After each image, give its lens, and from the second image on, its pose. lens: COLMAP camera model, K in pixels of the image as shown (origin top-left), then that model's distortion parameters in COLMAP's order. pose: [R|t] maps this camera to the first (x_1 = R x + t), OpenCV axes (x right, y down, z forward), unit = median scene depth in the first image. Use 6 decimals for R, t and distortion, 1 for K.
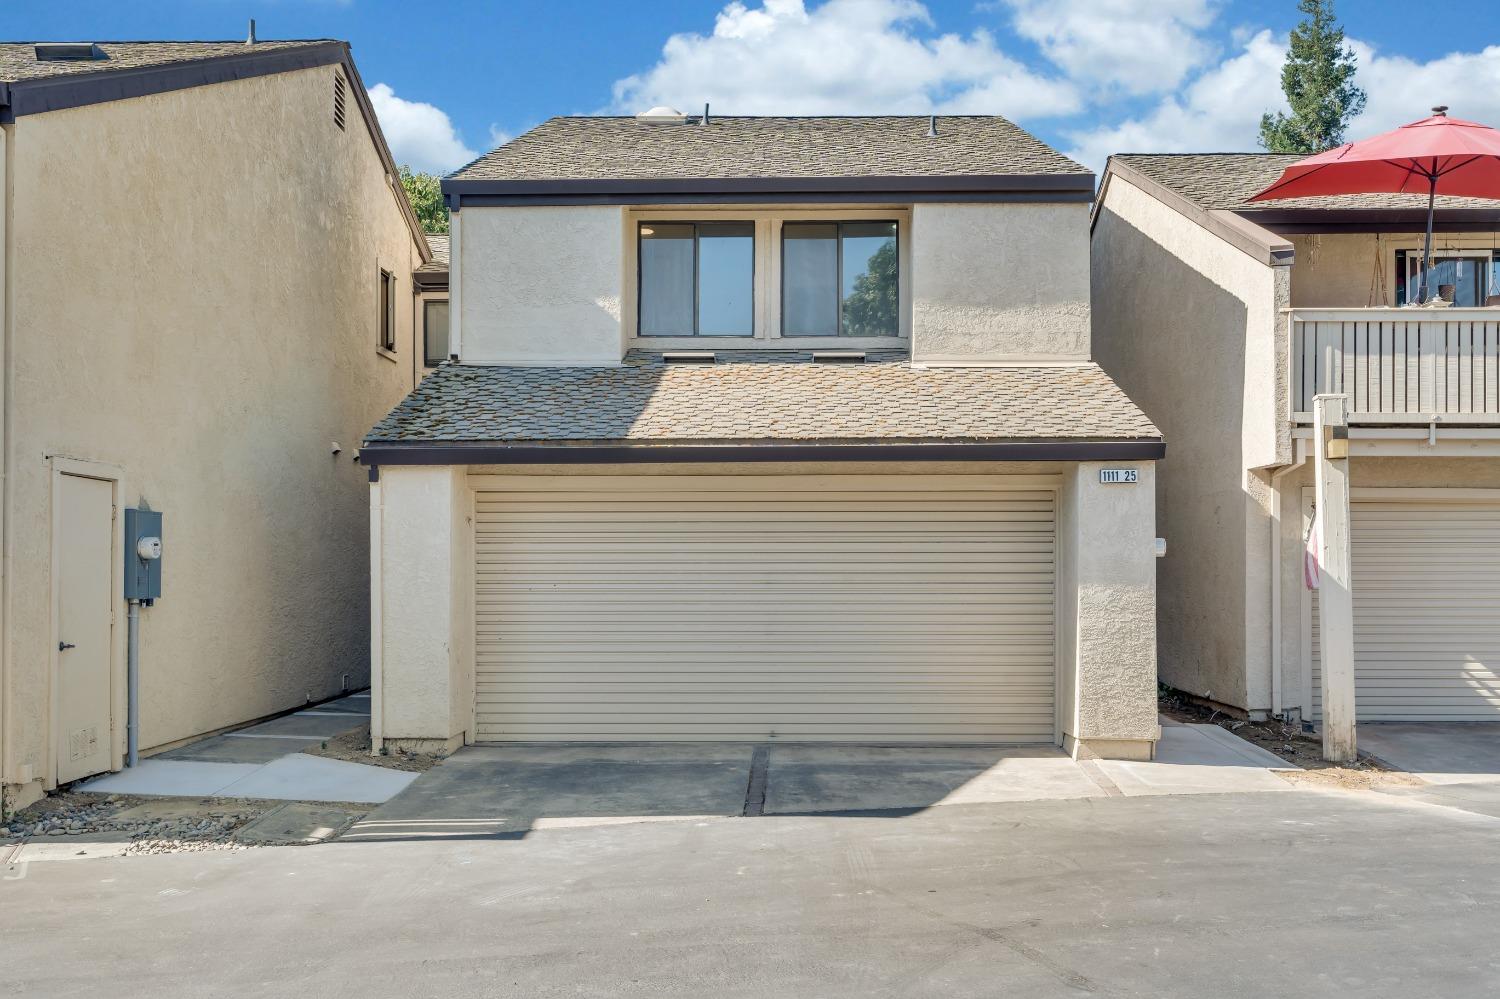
lens RADIAL K [[1397.1, 0, 688.2], [0, 1397.1, 556.1], [0, 0, 1]] dist [0.003576, 0.000000]
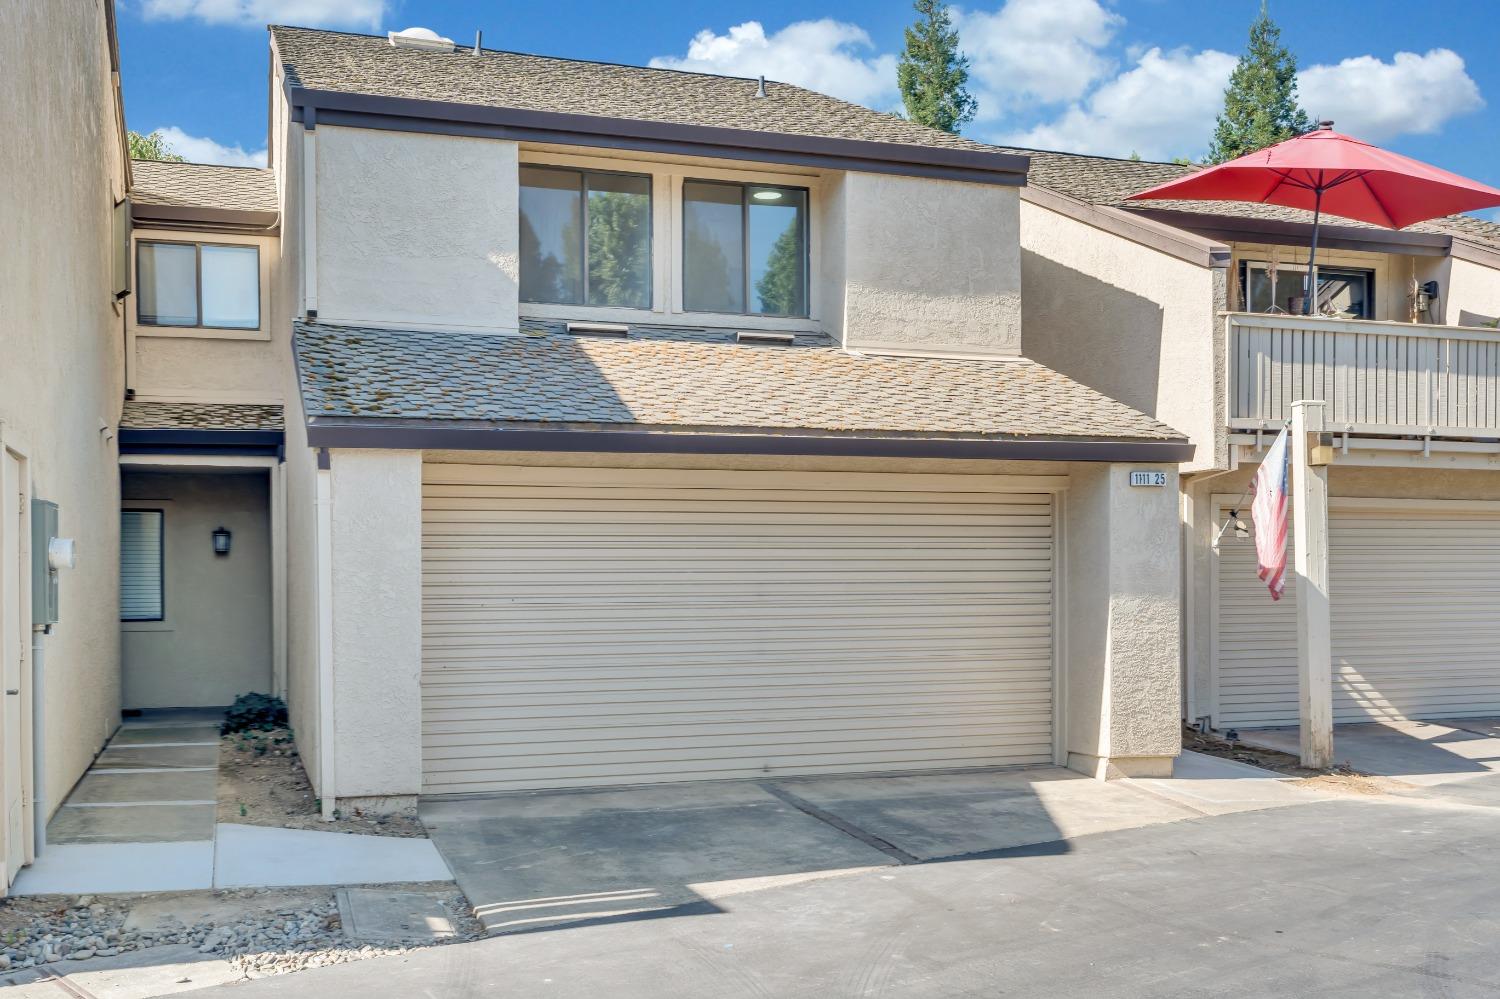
lens RADIAL K [[1536.1, 0, 722.5], [0, 1536.1, 595.8], [0, 0, 1]] dist [0.007480, 0.000000]
pose [[0.935641, -0.008544, 0.352851, -0.302052], [0.001477, 0.999793, 0.020295, 0.000308], [-0.352951, -0.018467, 0.935460, 0.115291]]
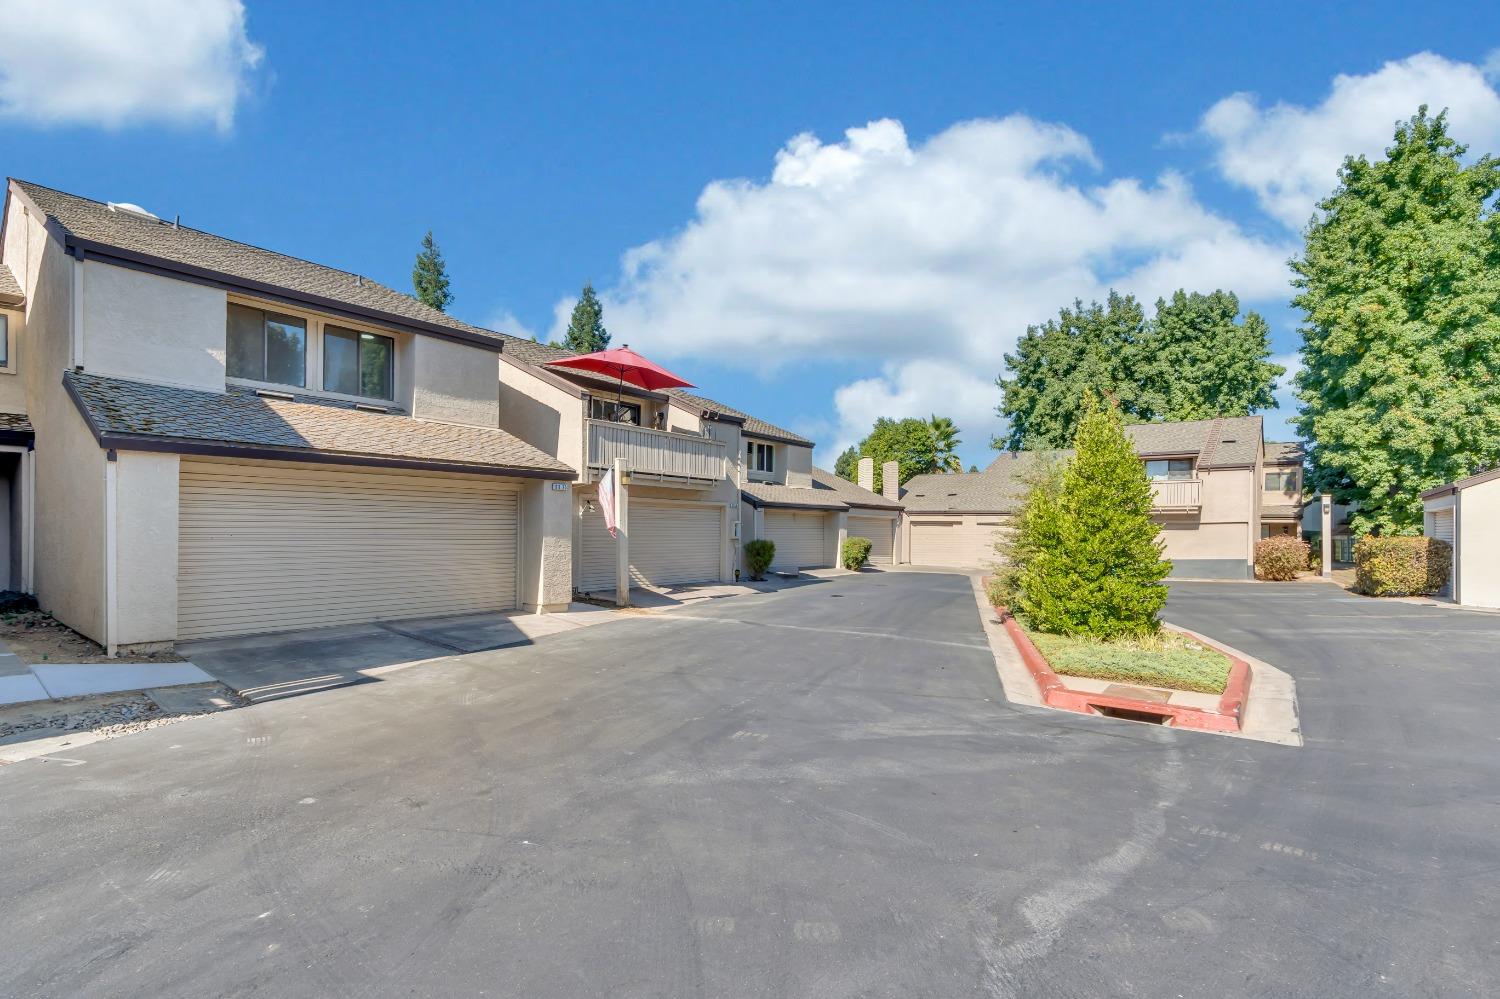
lens RADIAL K [[707.2, 0, 747.3], [0, 707.2, 531.2], [0, 0, 1]] dist [0.003632, 0.000833]
pose [[0.595334, 0.004115, 0.803468, -0.392555], [-0.019060, 0.999778, 0.009002, -0.001882], [-0.803252, -0.020673, 0.595280, 0.069501]]
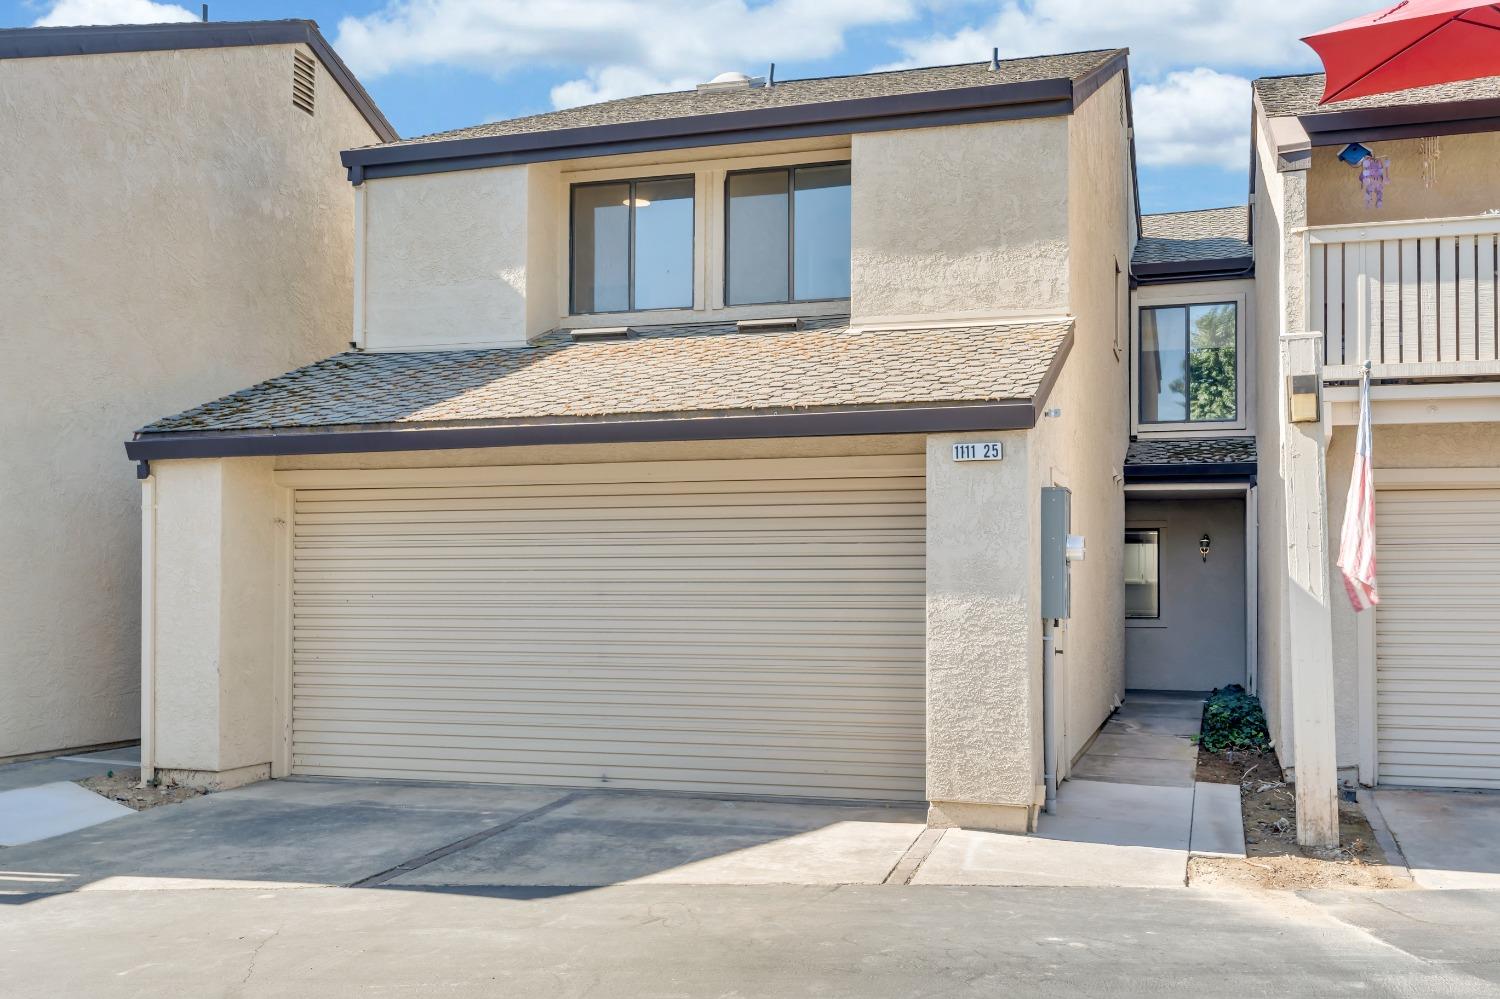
lens RADIAL K [[1397.1, 0, 703.6], [0, 1397.1, 544.8], [0, 0, 1]] dist [0.003576, 0.000000]
pose [[0.968187, -0.006210, -0.250149, 0.323184], [0.000142, 0.999705, -0.024268, 0.010150], [0.250226, 0.023460, 0.967903, 0.216474]]
